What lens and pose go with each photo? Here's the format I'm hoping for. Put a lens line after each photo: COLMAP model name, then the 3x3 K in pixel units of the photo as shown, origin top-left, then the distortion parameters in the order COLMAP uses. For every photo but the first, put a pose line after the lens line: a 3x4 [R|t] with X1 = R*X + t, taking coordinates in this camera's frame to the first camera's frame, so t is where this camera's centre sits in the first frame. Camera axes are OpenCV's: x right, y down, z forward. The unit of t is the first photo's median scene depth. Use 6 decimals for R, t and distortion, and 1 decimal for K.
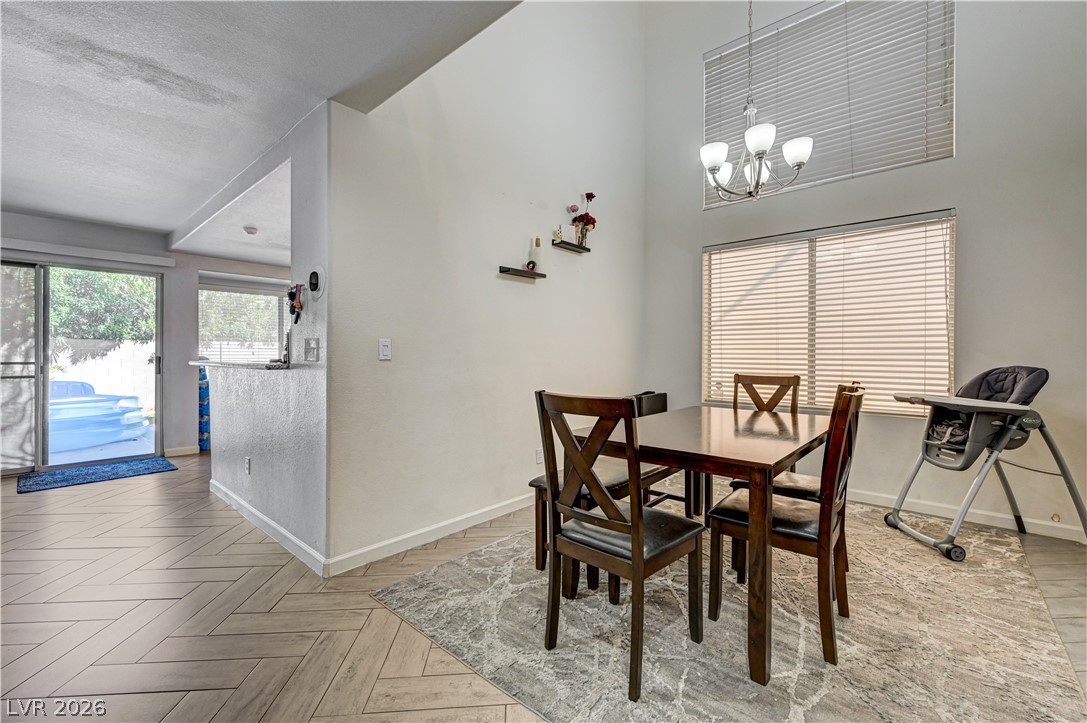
lens RADIAL K [[447.4, 0, 545.1], [0, 447.4, 359.8], [0, 0, 1]] dist [-0.001847, -0.000222]
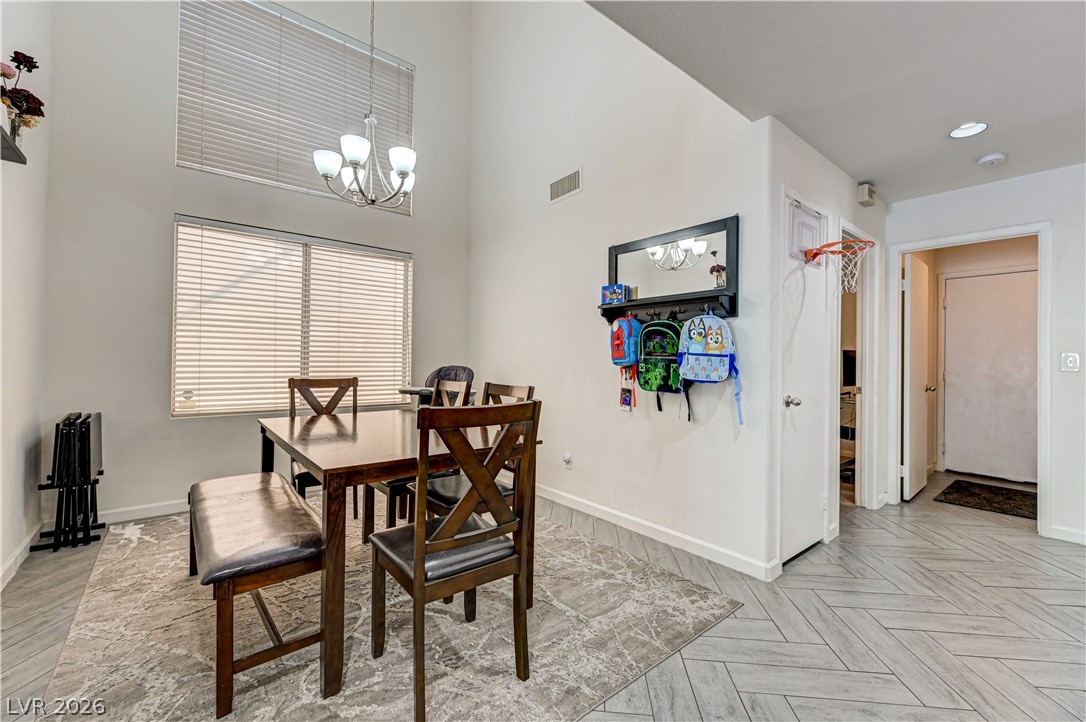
lens RADIAL K [[446.9, 0, 544.2], [0, 446.9, 359.3], [0, 0, 1]] dist [-0.001847, -0.000222]
pose [[0.162704, 0.001413, 0.986674, -0.394563], [0.002896, 0.999994, -0.001910, -0.003620], [-0.986671, 0.003168, 0.162699, 0.361001]]
